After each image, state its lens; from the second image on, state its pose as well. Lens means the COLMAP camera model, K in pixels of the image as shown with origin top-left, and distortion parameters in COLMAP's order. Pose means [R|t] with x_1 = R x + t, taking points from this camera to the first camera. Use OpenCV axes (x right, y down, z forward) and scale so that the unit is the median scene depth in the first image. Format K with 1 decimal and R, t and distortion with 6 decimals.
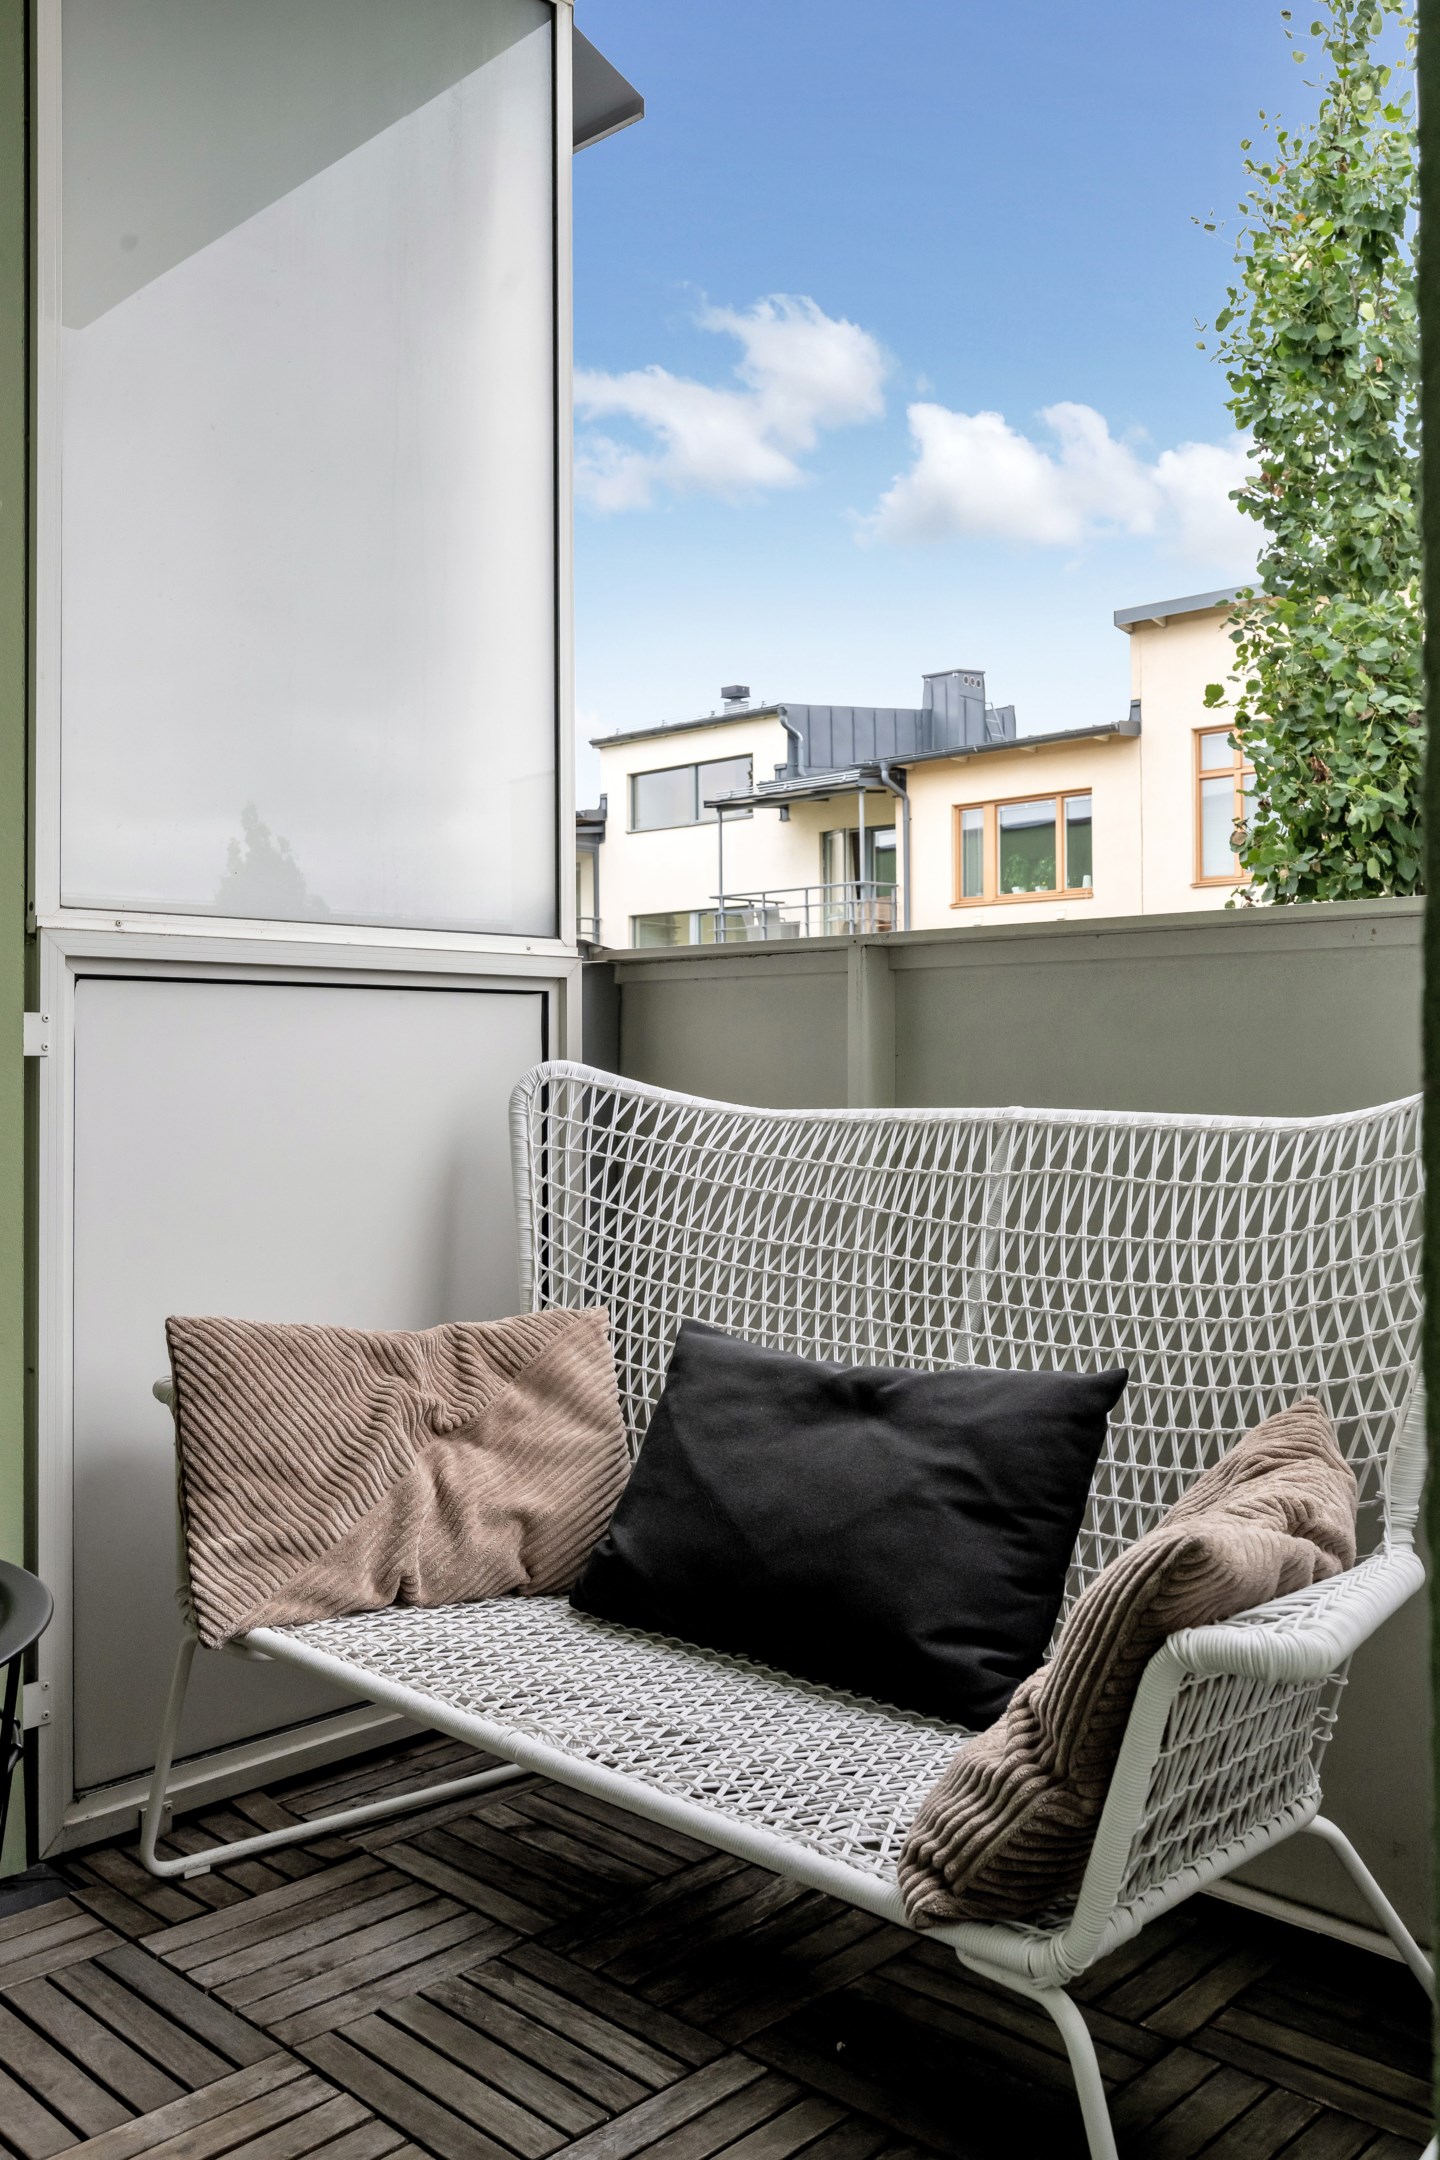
lens RADIAL K [[1795.2, 0, 713.5], [0, 1795.2, 1066.5], [0, 0, 1]] dist [-0.005435, -0.005855]
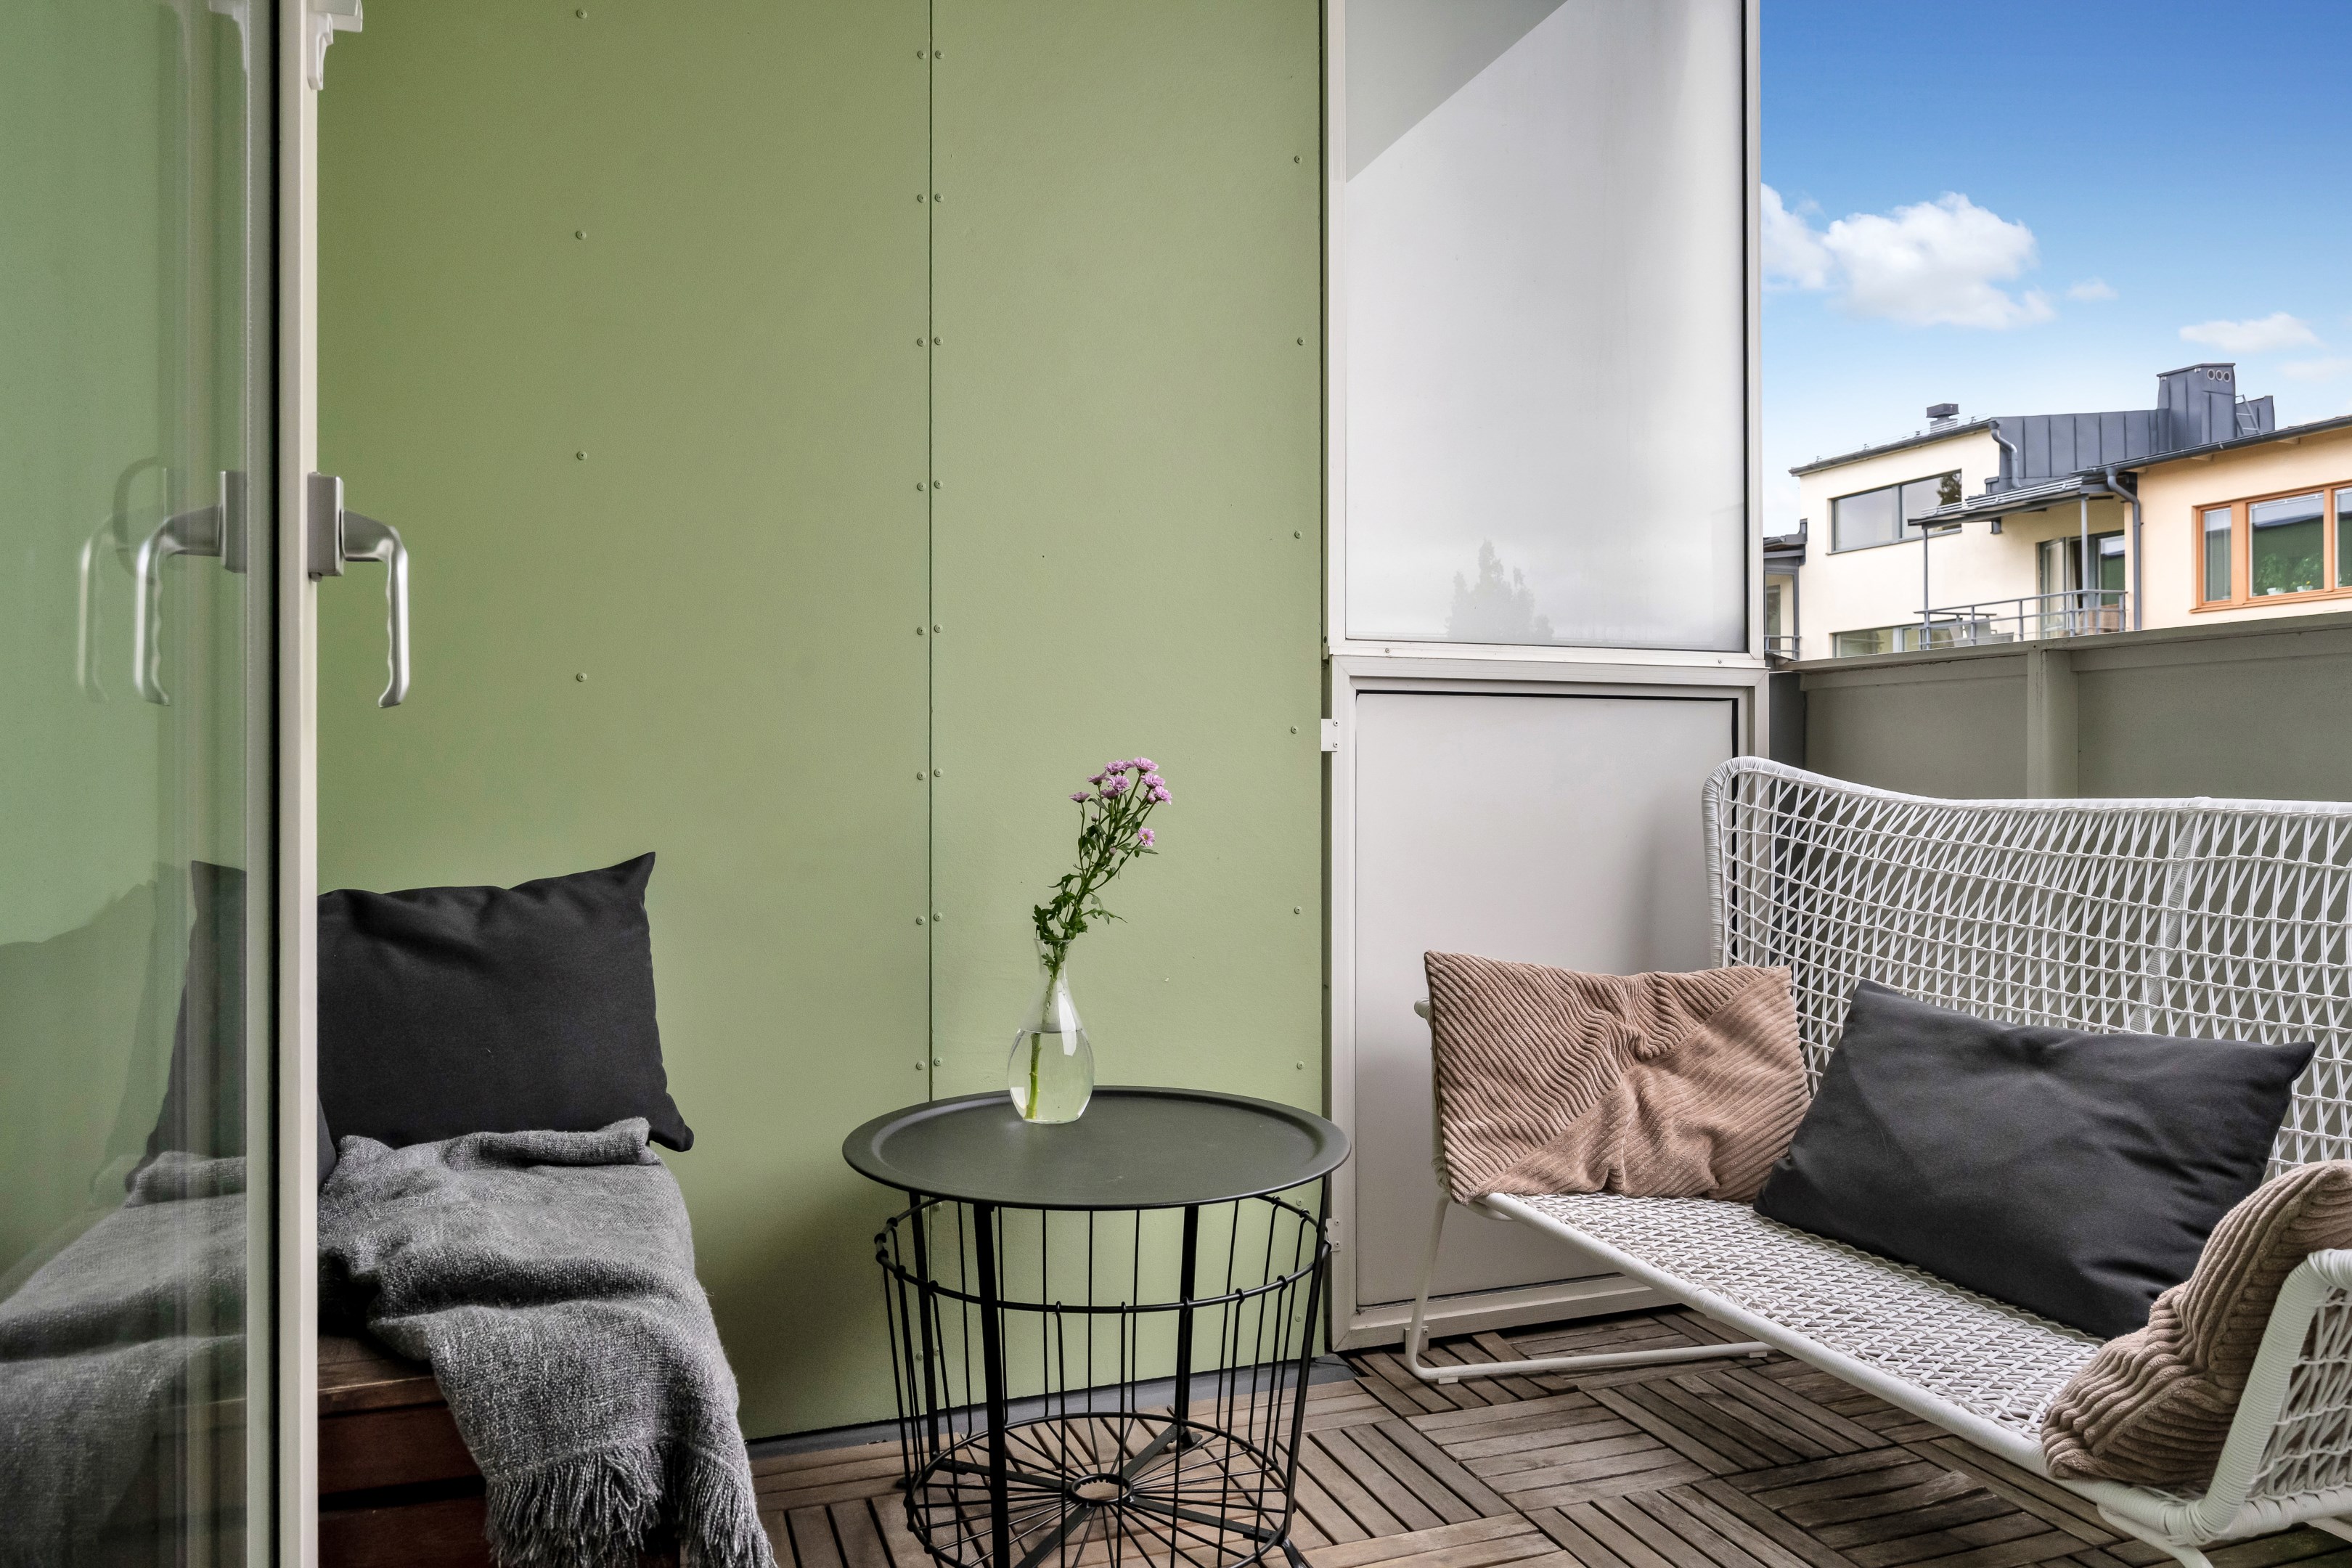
lens RADIAL K [[1591.1, 0, 1178.1], [0, 1591.1, 762.4], [0, 0, 1]] dist [0.006472, 0.000236]
pose [[0.906305, -0.001283, -0.422622, 0.020722], [-0.002489, 0.999962, -0.008373, 0.012665], [0.422617, 0.008641, 0.906267, -0.121889]]
